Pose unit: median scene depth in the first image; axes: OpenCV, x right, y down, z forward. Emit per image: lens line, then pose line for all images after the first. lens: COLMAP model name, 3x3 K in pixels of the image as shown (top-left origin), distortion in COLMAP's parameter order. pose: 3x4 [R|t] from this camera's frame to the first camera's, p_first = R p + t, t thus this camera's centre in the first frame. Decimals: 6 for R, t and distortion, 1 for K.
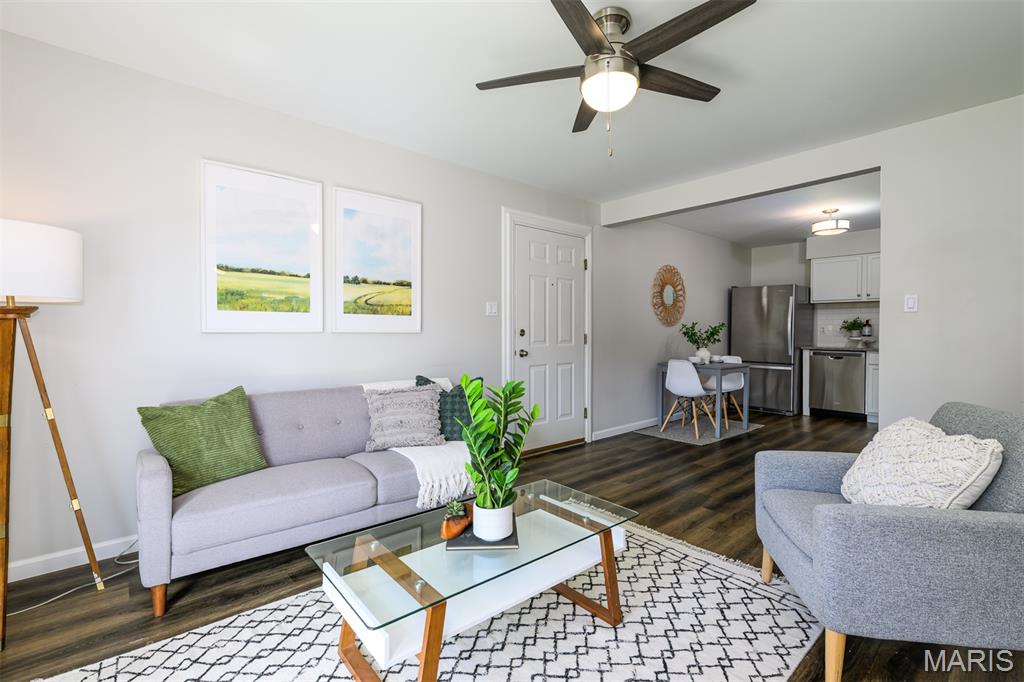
lens RADIAL K [[456.0, 0, 511.4], [0, 456.0, 337.8], [0, 0, 1]] dist [0.000076, 0.000032]
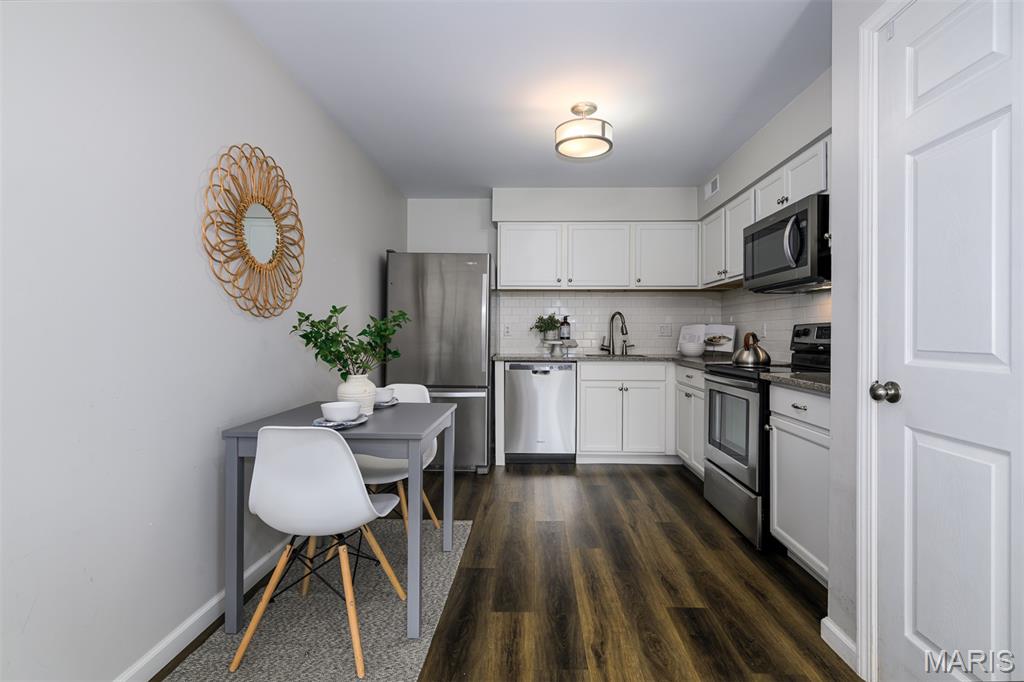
lens RADIAL K [[456.0, 0, 517.4], [0, 456.0, 336.3], [0, 0, 1]] dist [0.000076, 0.000032]
pose [[0.672035, -0.004531, 0.740505, 0.204743], [0.007875, 0.999968, -0.001028, -0.007754], [-0.740477, 0.006522, 0.672050, 0.580742]]
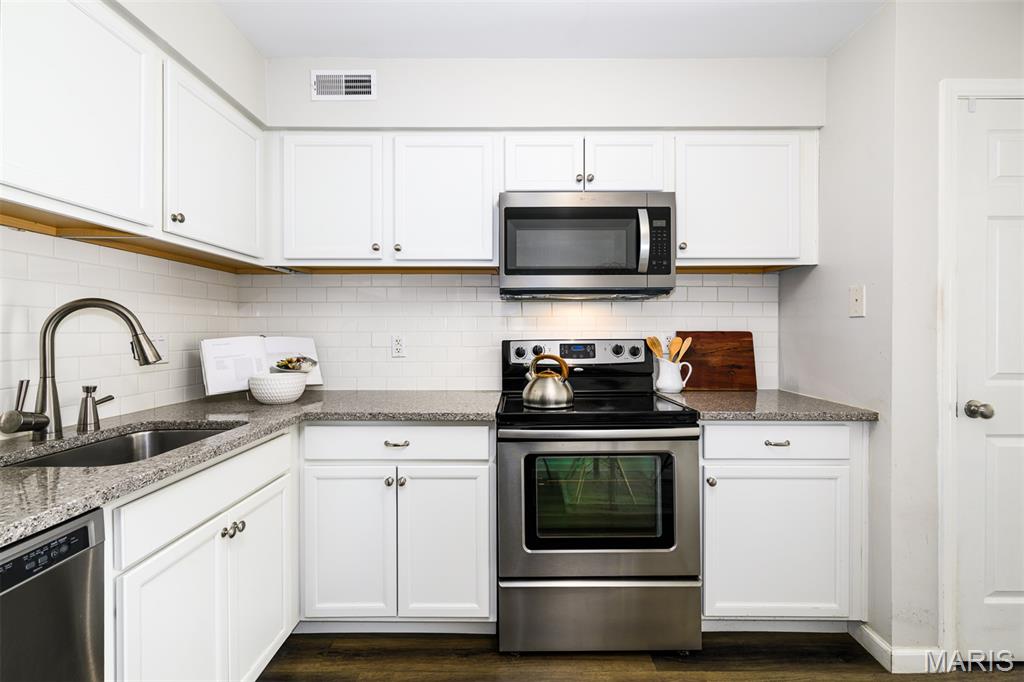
lens RADIAL K [[456.0, 0, 508.9], [0, 456.0, 333.7], [0, 0, 1]] dist [0.000076, 0.000032]
pose [[-0.764122, -0.004601, 0.645056, 0.534003], [0.007317, 0.999848, 0.015800, -0.030183], [-0.645031, 0.016793, -0.763972, 0.981837]]
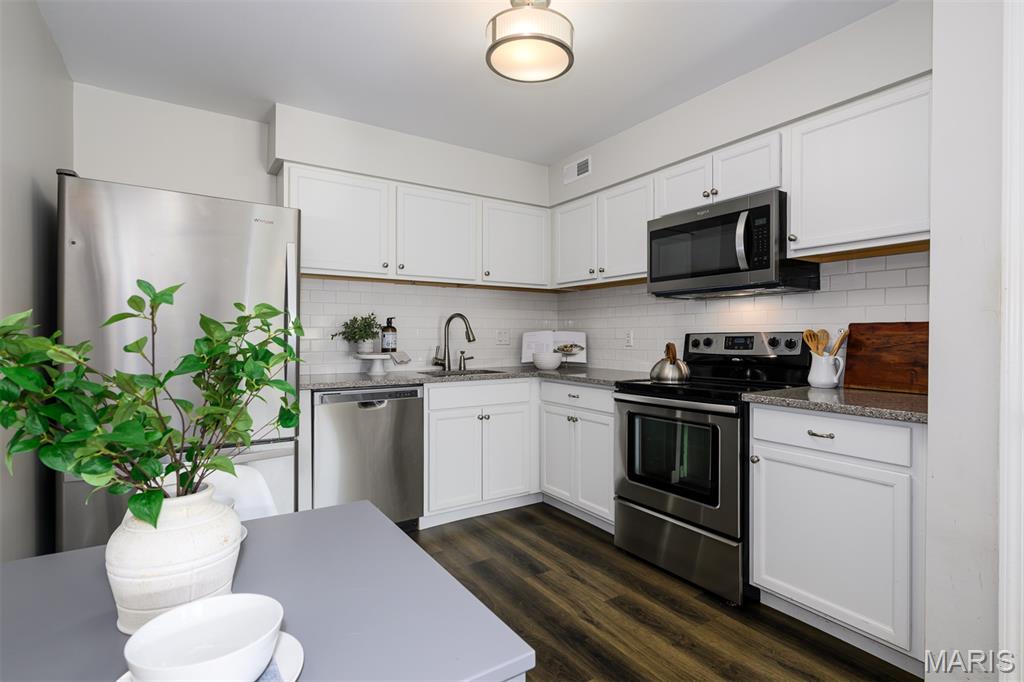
lens RADIAL K [[496.8, 0, 524.3], [0, 496.8, 340.6], [0, 0, 1]] dist [-0.004021, -0.000183]
pose [[0.110189, -0.011542, 0.993844, 0.265251], [0.012417, 0.999871, 0.010236, -0.018683], [-0.993833, 0.011213, 0.110318, 0.800578]]
